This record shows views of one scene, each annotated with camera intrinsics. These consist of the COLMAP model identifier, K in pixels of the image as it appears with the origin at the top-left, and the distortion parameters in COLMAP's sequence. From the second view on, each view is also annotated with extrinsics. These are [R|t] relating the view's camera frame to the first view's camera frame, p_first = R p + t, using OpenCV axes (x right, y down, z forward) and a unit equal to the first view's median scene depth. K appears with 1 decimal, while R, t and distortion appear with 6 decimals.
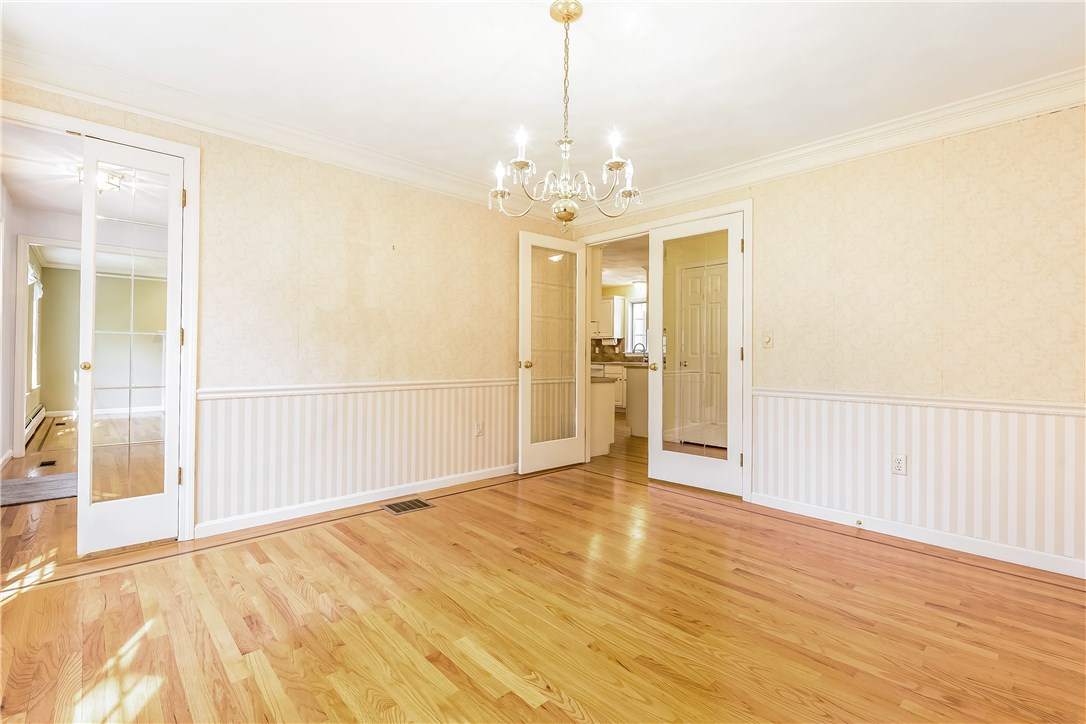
lens RADIAL K [[507.1, 0, 540.6], [0, 507.1, 354.1], [0, 0, 1]] dist [0.001930, -0.001280]
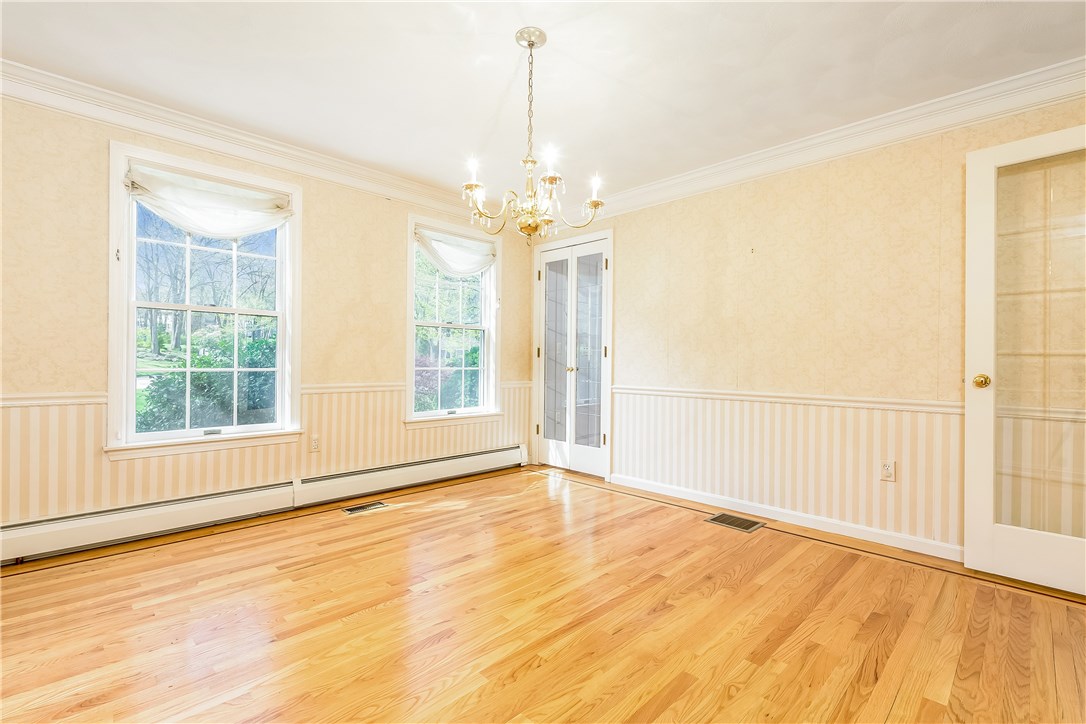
lens RADIAL K [[507.1, 0, 540.4], [0, 507.1, 363.6], [0, 0, 1]] dist [0.001930, -0.001280]
pose [[-0.002730, -0.005077, -0.999983, 0.738455], [-0.008096, 0.999954, -0.005055, 0.010510], [0.999963, 0.008083, -0.002771, 0.675539]]
